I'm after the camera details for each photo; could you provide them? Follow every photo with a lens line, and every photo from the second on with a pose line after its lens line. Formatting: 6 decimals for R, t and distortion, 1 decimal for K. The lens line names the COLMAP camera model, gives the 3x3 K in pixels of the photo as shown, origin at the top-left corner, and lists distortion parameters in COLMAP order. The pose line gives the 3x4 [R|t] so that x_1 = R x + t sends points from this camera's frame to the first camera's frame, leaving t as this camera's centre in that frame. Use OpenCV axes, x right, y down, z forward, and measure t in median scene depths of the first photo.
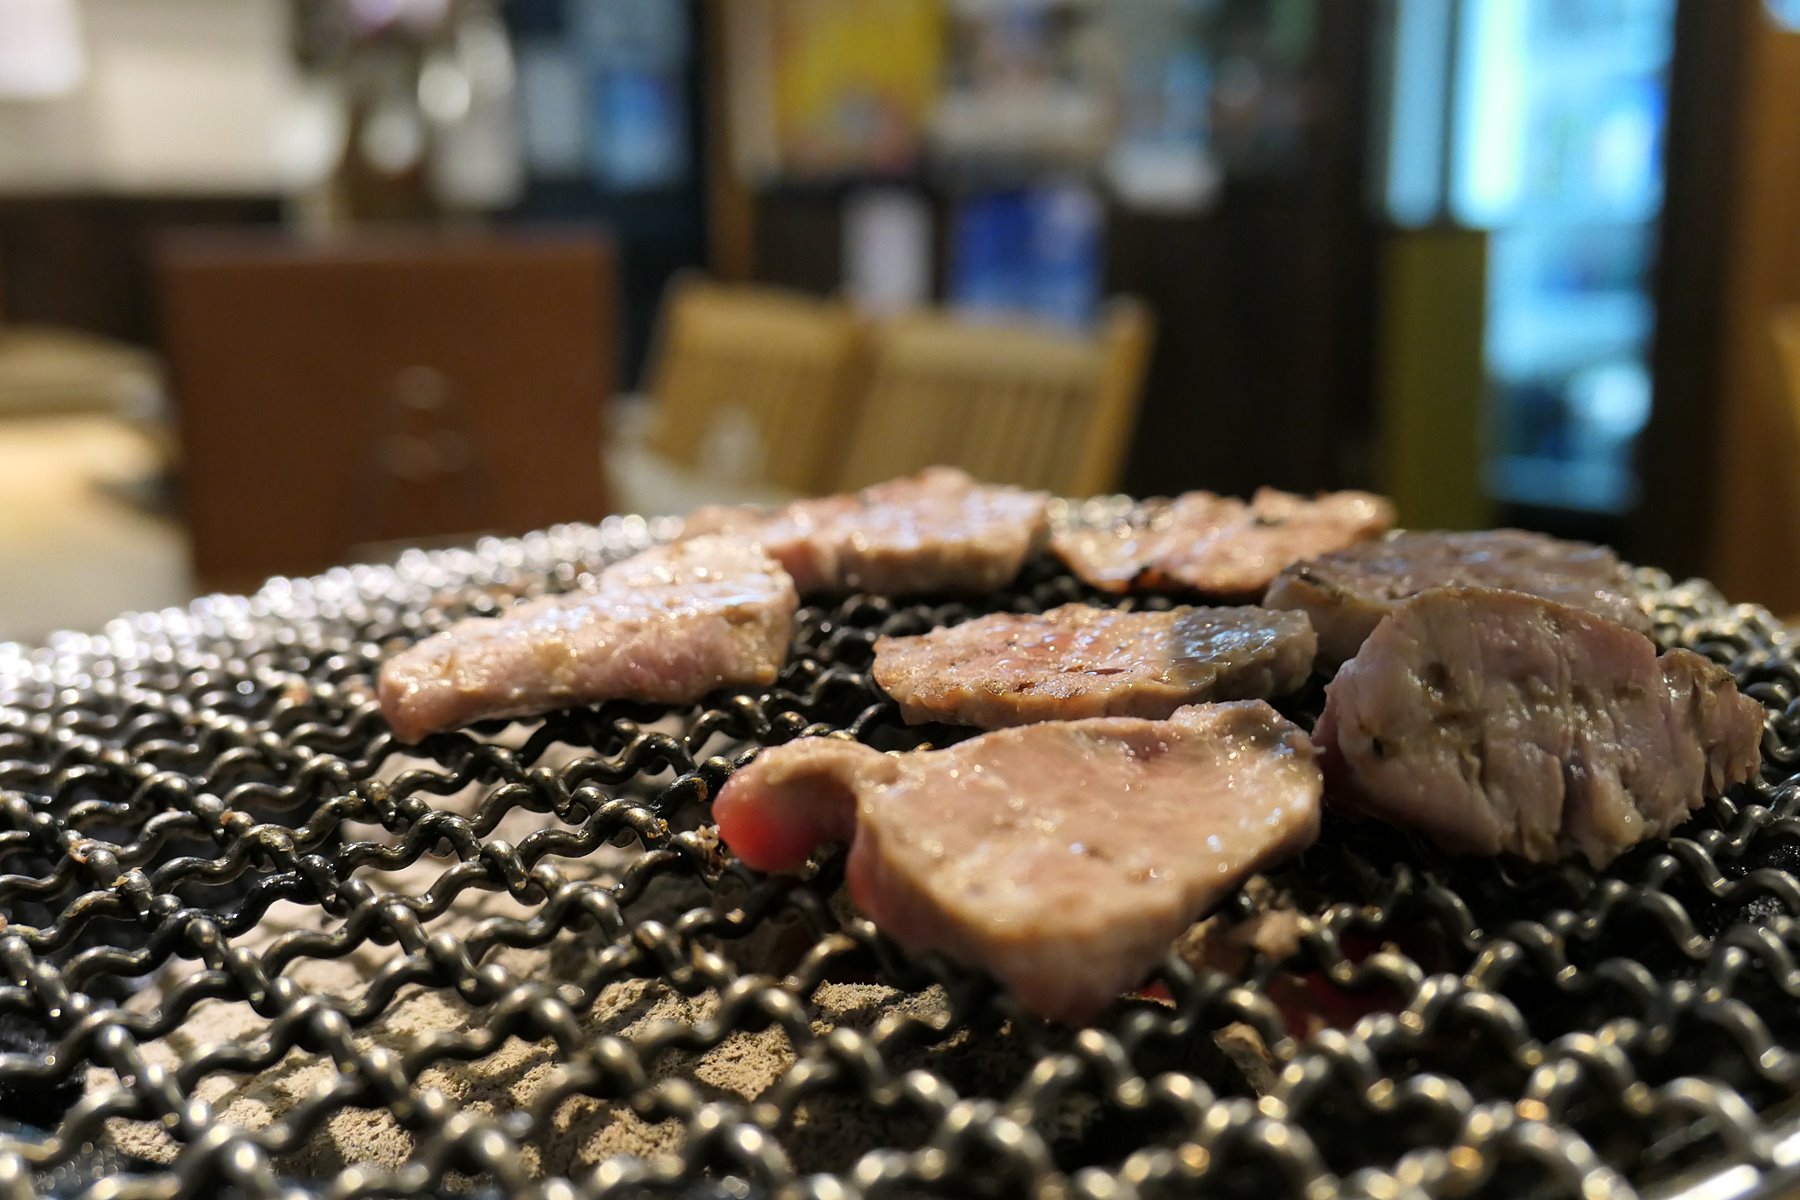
lens RADIAL K [[2143.3, 0, 898.0], [0, 2143.3, 594.4], [0, 0, 1]] dist [-0.133548, 0.000000]
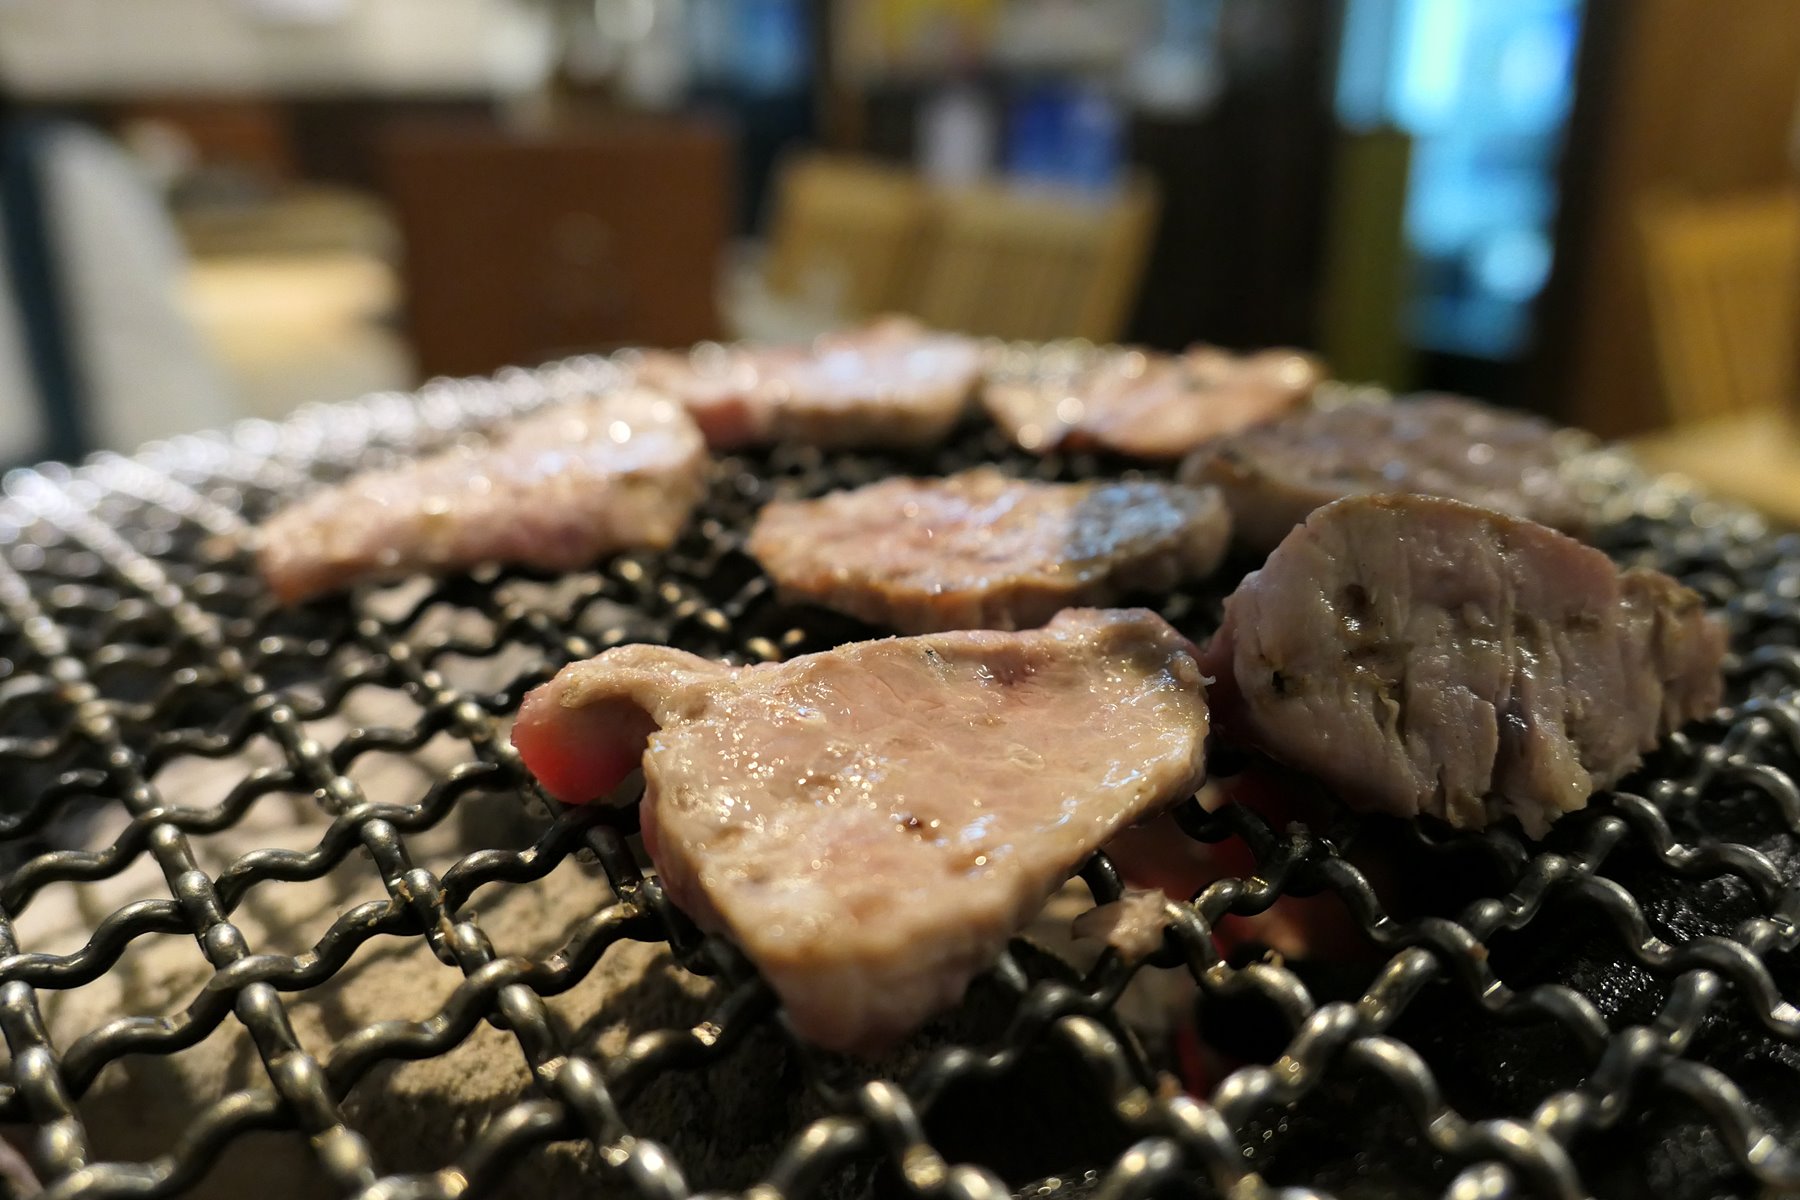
lens RADIAL K [[1451.4, 0, 951.8], [0, 1451.4, 640.2], [0, 0, 1]] dist [-0.034143, -0.015142]
pose [[0.999423, 0.027824, -0.019487, 0.103016], [-0.024122, 0.985221, 0.169582, -0.039453], [0.023918, -0.169014, 0.985323, 0.417113]]
